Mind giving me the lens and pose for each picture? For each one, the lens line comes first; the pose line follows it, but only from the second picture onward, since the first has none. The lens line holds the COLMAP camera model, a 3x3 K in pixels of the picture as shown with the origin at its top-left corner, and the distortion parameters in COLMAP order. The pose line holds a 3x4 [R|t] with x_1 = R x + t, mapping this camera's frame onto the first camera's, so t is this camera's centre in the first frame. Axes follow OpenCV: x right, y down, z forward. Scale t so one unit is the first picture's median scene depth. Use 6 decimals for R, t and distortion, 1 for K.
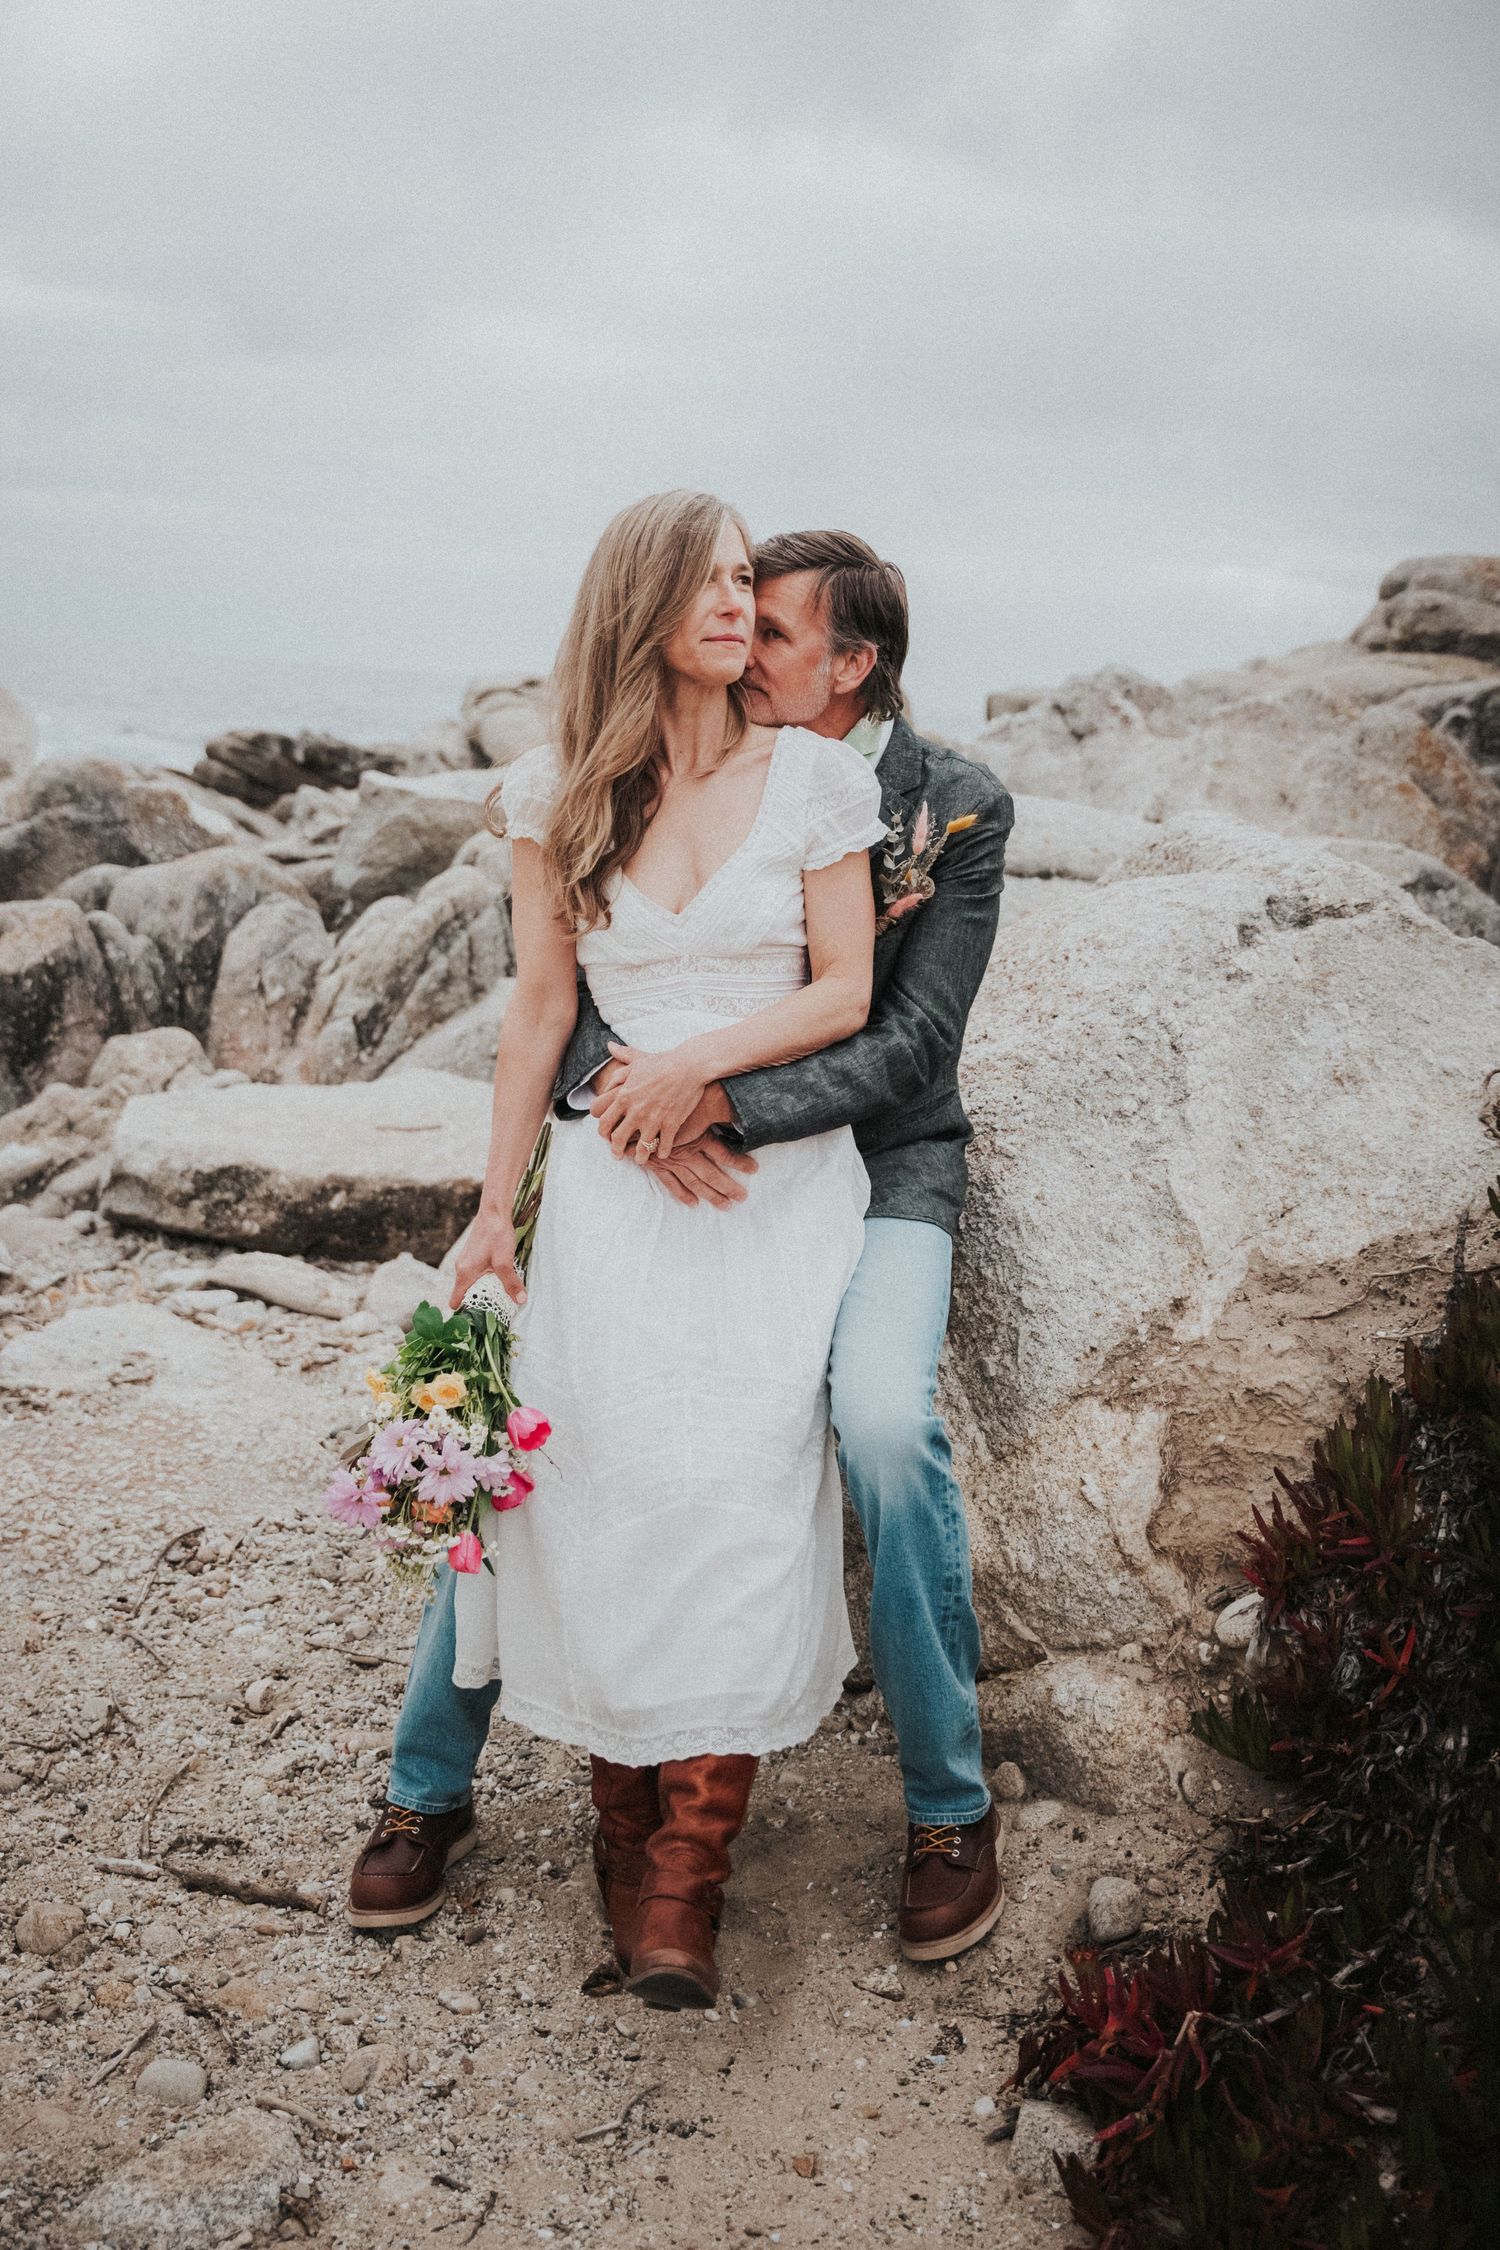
lens RADIAL K [[2148.3, 0, 753.6], [0, 2148.3, 1246.1], [0, 0, 1]] dist [-0.046594, -0.000236]
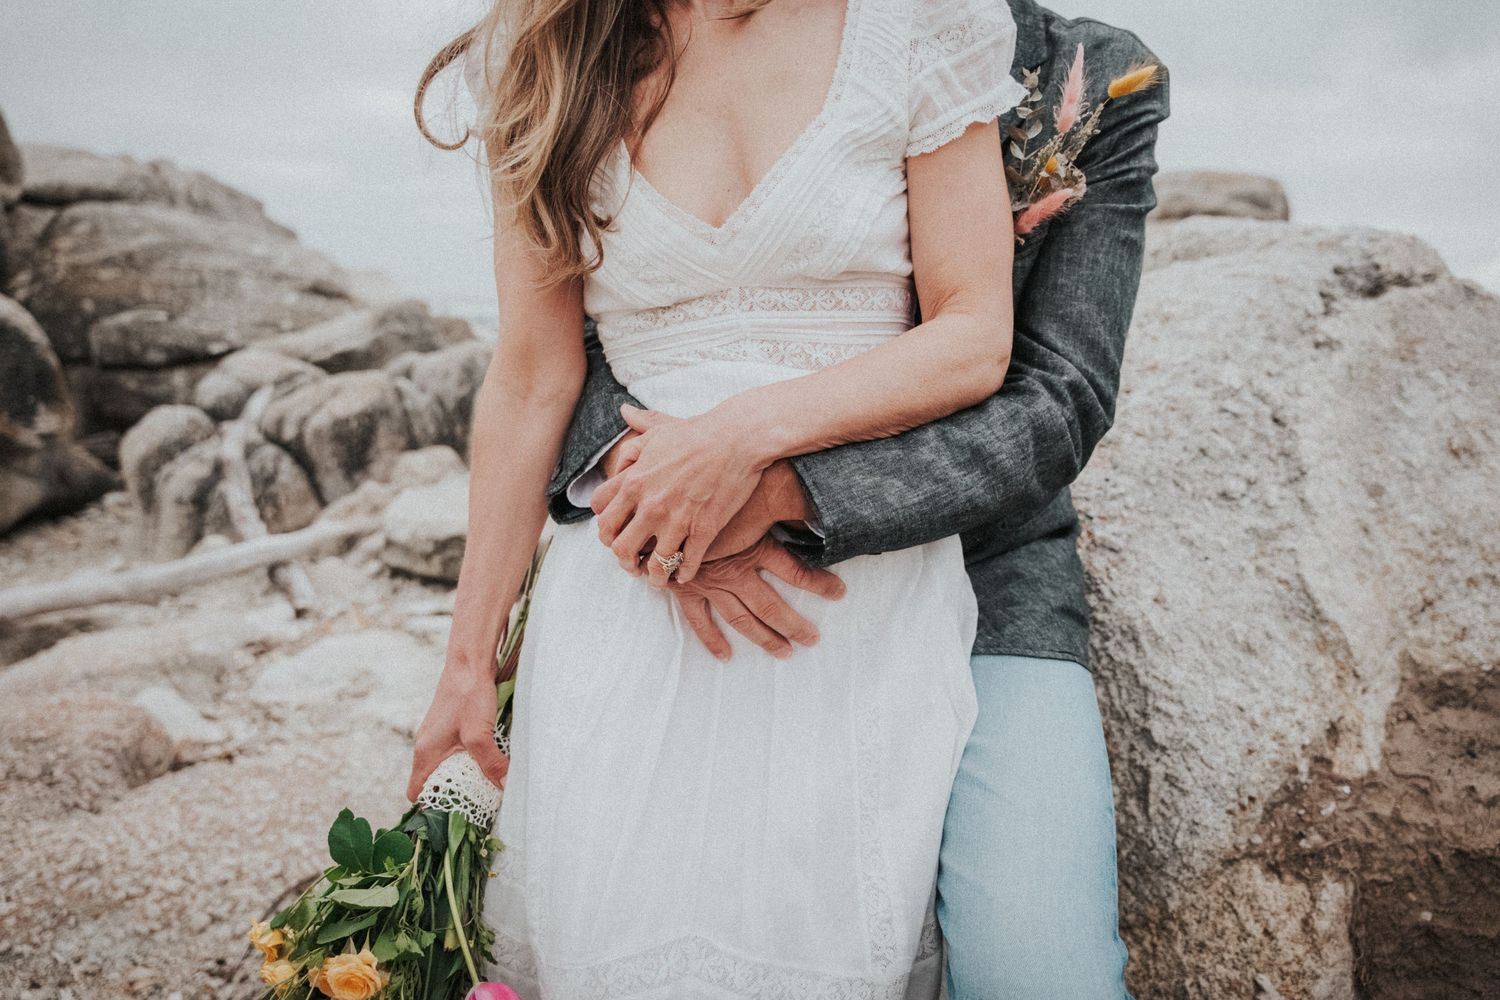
lens RADIAL K [[1004.4, 0, 749.0], [0, 1004.4, 517.8], [0, 0, 1]] dist [0.000321, 0.000061]
pose [[0.999023, -0.016963, -0.040817, -0.007095], [0.015514, 0.999248, -0.035545, -0.040034], [0.041389, 0.034877, 0.998534, 0.566382]]
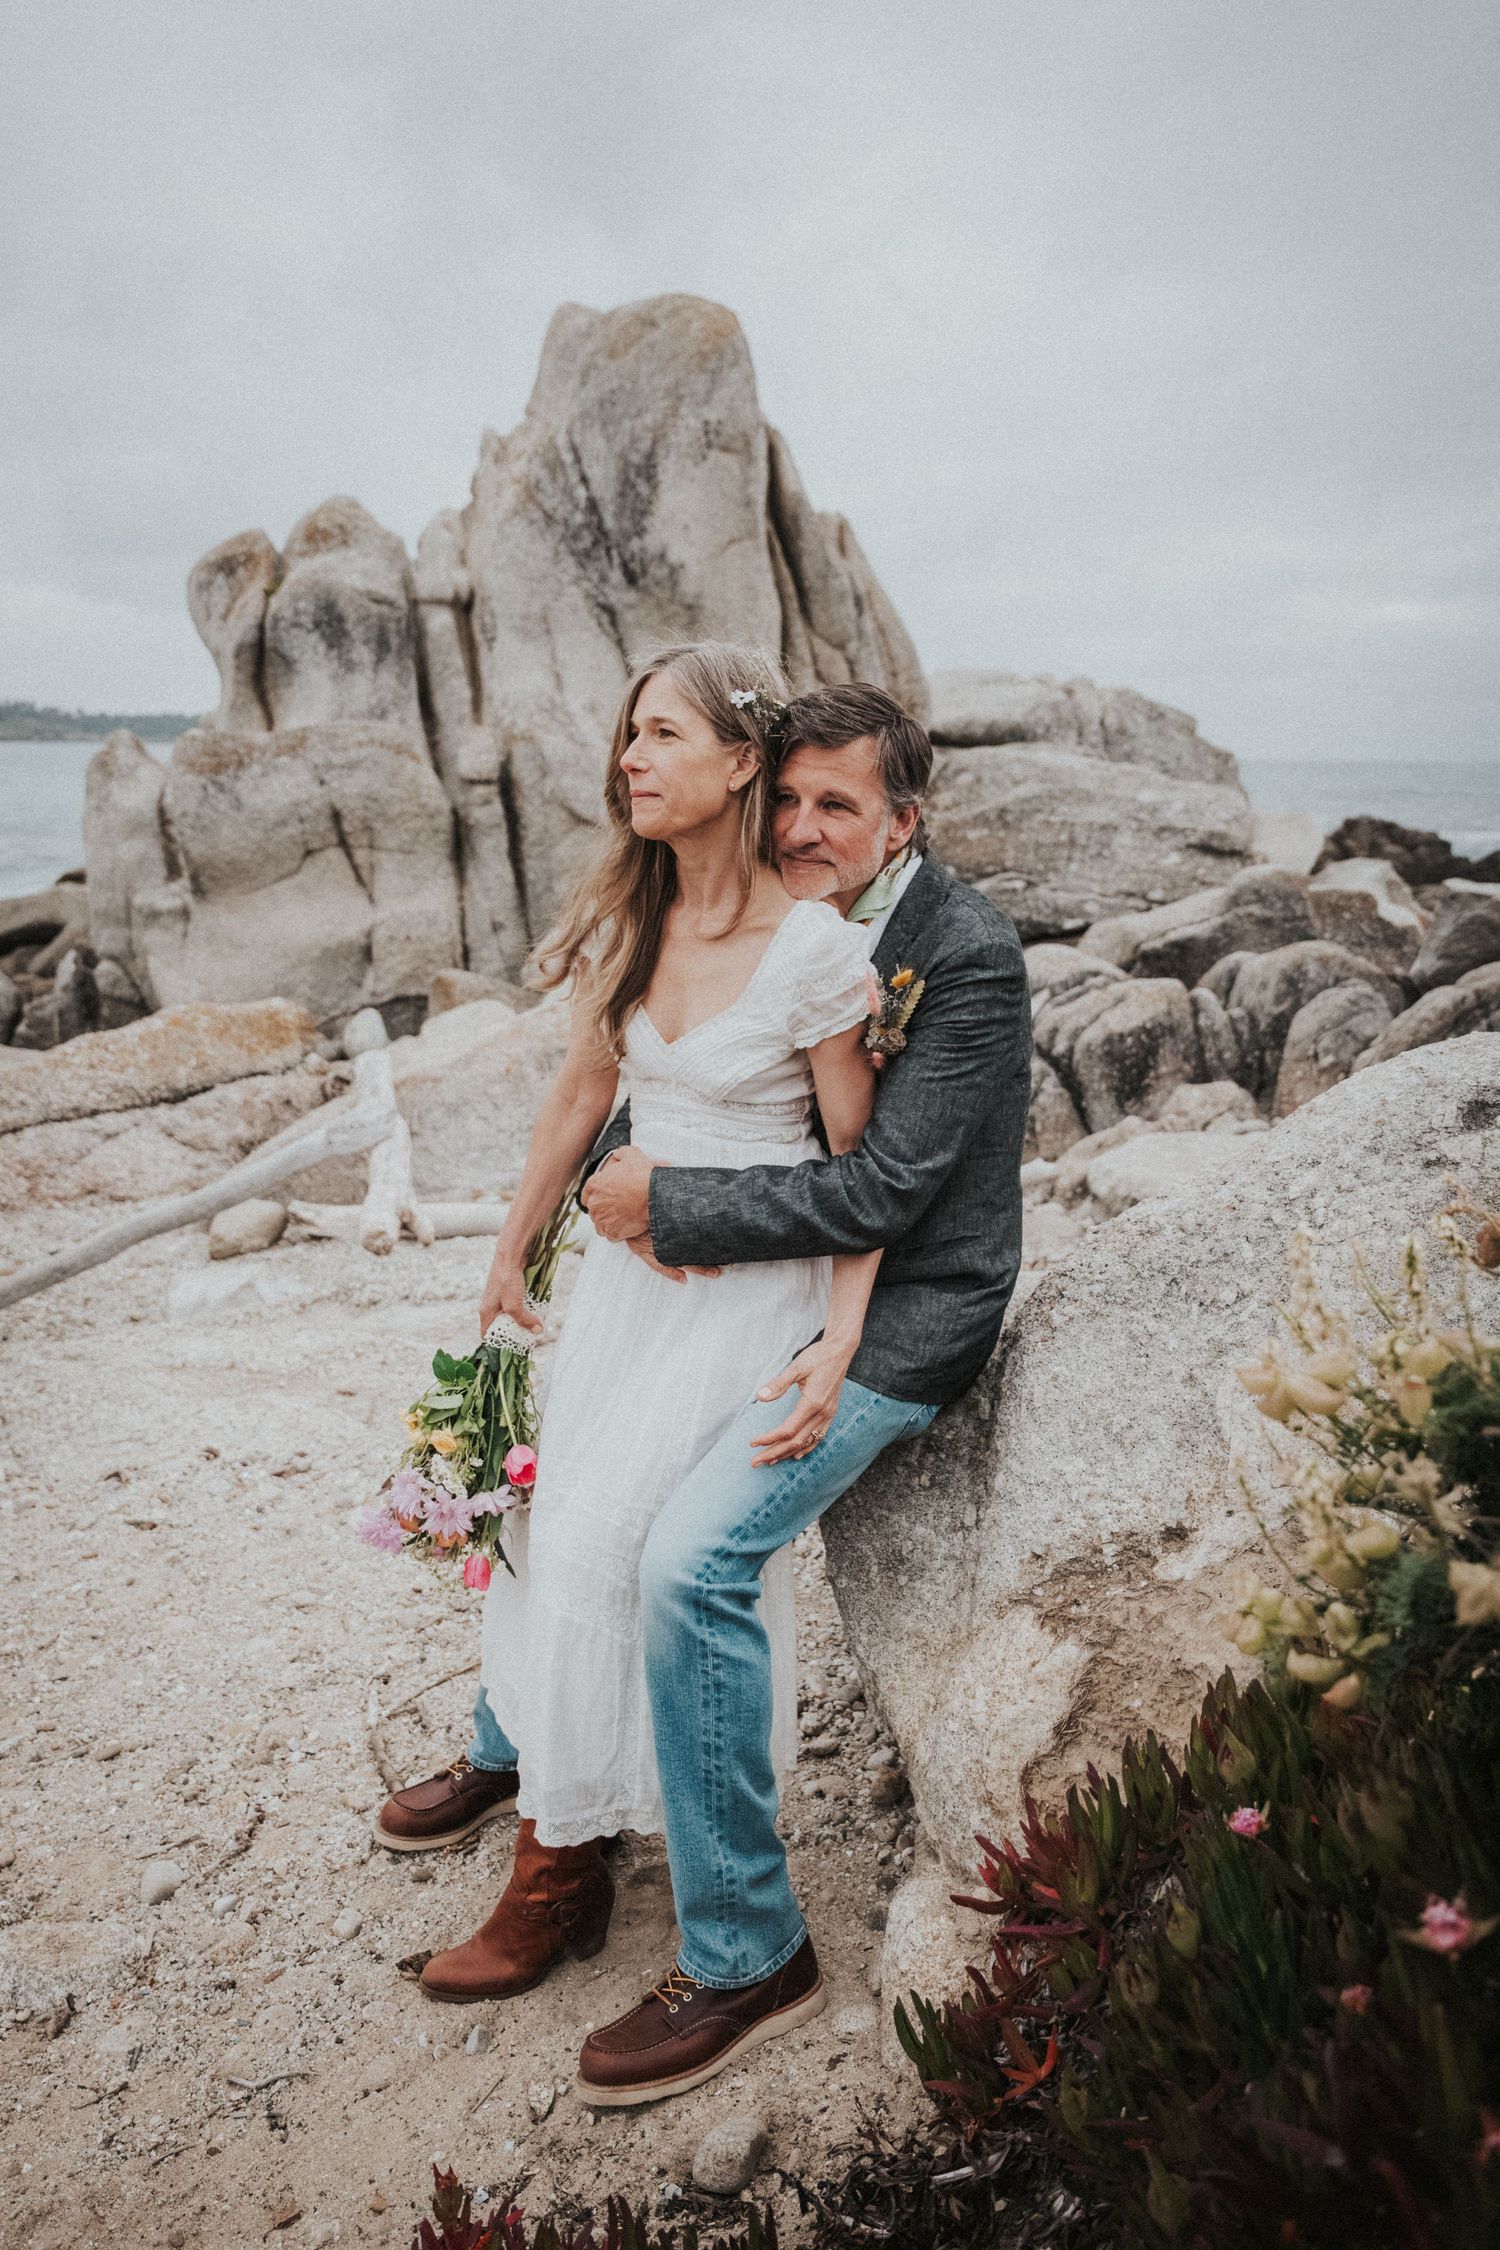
lens RADIAL K [[1506.6, 0, 748.1], [0, 1506.6, 1173.5], [0, 0, 1]] dist [0.000321, 0.000061]
pose [[0.677770, 0.125199, -0.724536, 0.471843], [-0.137349, 0.989610, 0.042520, -0.111923], [0.722332, 0.070695, 0.687924, 0.416415]]
